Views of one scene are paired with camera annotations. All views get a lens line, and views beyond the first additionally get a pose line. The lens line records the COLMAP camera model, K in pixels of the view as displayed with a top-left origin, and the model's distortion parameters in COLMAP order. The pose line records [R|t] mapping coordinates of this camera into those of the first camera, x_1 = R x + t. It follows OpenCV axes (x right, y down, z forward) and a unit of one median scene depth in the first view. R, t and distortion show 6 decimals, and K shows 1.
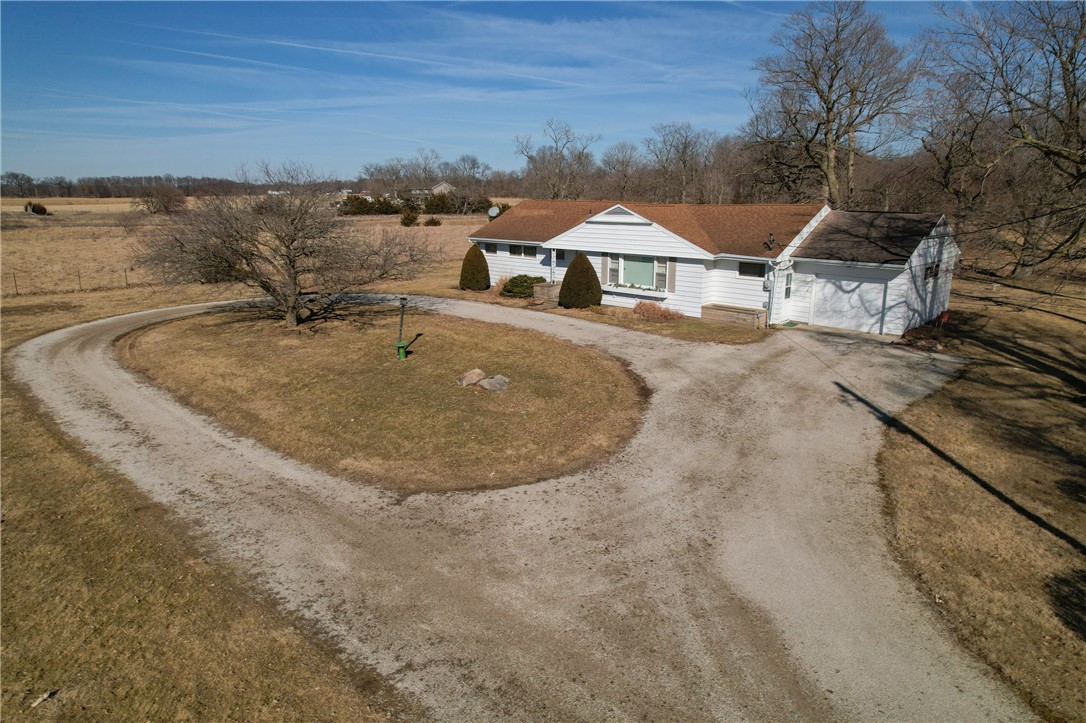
lens RADIAL K [[688.9, 0, 543.0], [0, 688.9, 361.5], [0, 0, 1]] dist [-0.067599, 0.060569]
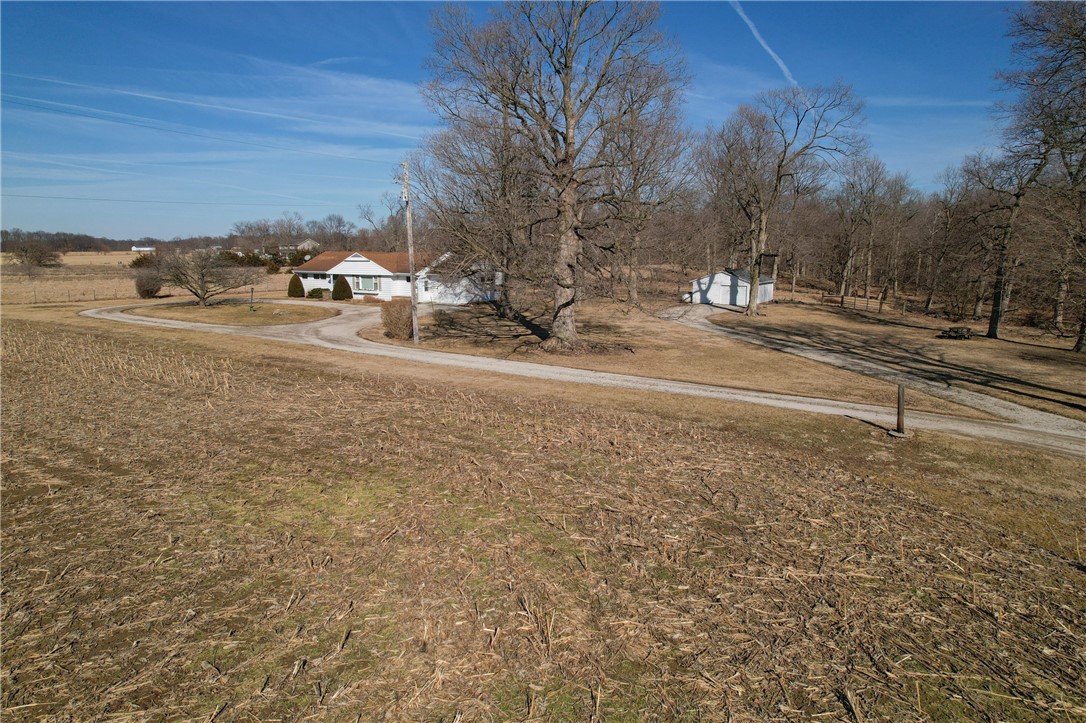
lens RADIAL K [[672.6, 0, 541.2], [0, 672.6, 407.1], [0, 0, 1]] dist [0.002922, 0.002495]
pose [[0.985957, -0.042733, 0.161438, 0.316146], [0.044359, 0.998995, -0.006483, 0.300282], [-0.160998, 0.013553, 0.986862, -1.191901]]
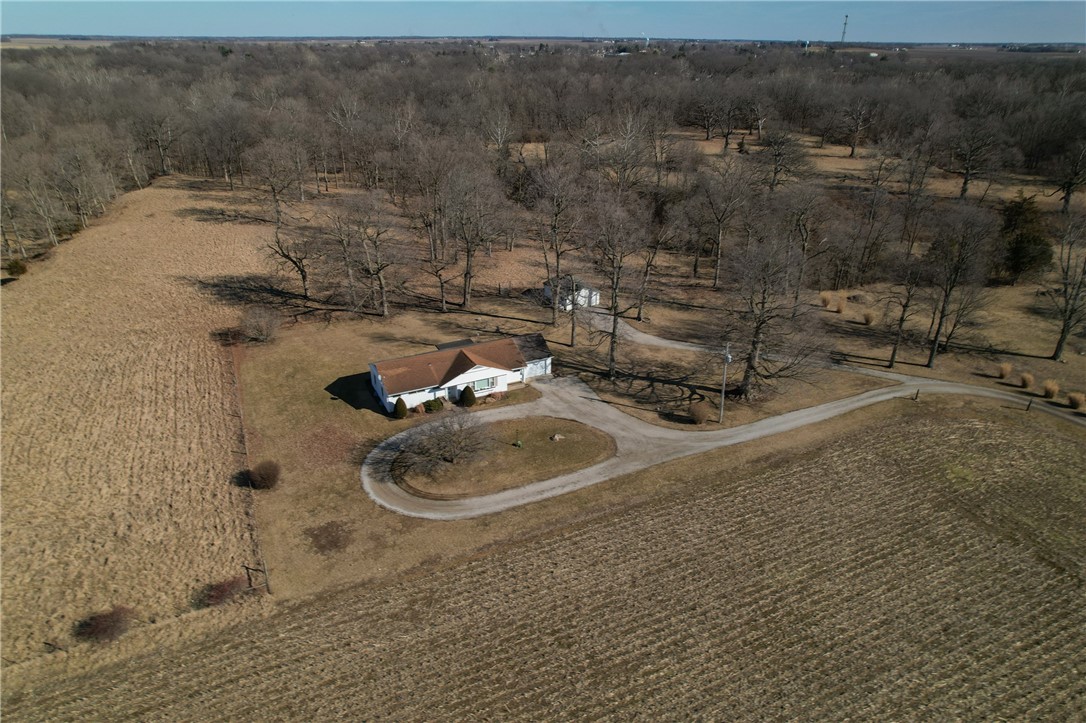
lens RADIAL K [[688.9, 0, 543.0], [0, 688.9, 361.5], [0, 0, 1]] dist [-0.067599, 0.060569]
pose [[0.352732, -0.402183, 0.844884, -2.059635], [0.217703, 0.913415, 0.343916, -1.097035], [-0.910047, 0.062623, 0.409747, -0.358676]]
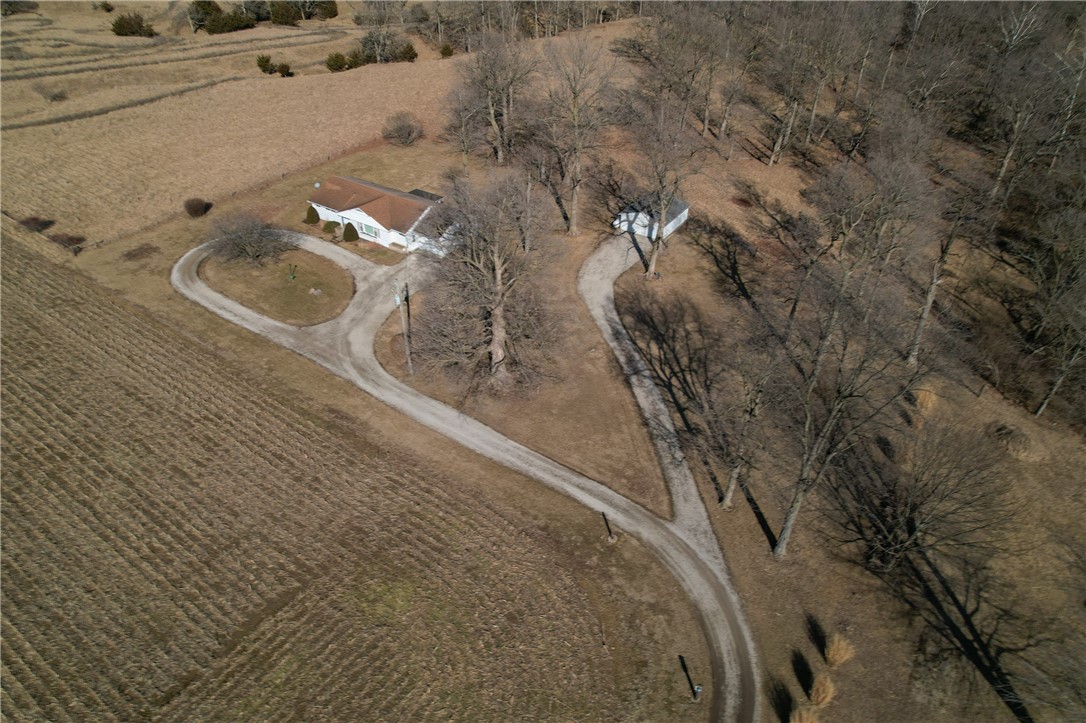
lens RADIAL K [[688.9, 0, 543.0], [0, 688.9, 361.5], [0, 0, 1]] dist [-0.067599, 0.060569]
pose [[0.986732, -0.088648, 0.136020, 0.413019], [0.028611, 0.919613, 0.391783, -0.714370], [-0.159816, -0.382693, 0.909948, -1.921042]]
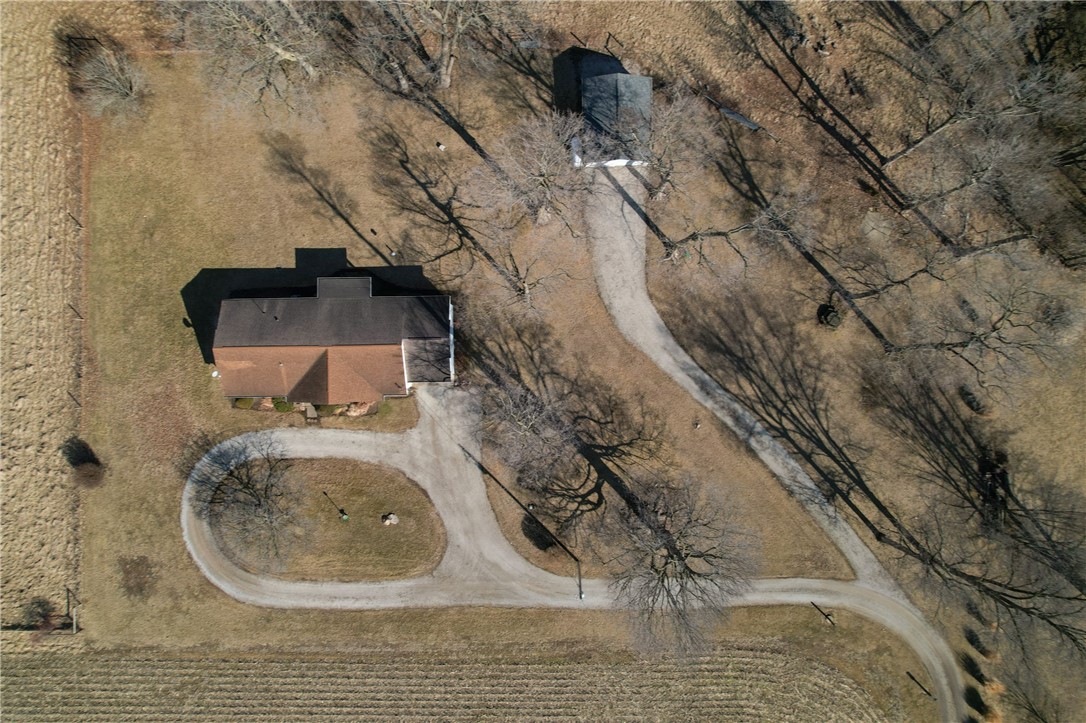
lens RADIAL K [[688.9, 0, 543.0], [0, 688.9, 361.5], [0, 0, 1]] dist [-0.067599, 0.060569]
pose [[0.723282, -0.690547, 0.002842, 0.662724], [0.153981, 0.165289, 0.974151, -2.183618], [-0.673166, -0.704148, 0.225882, 0.148221]]
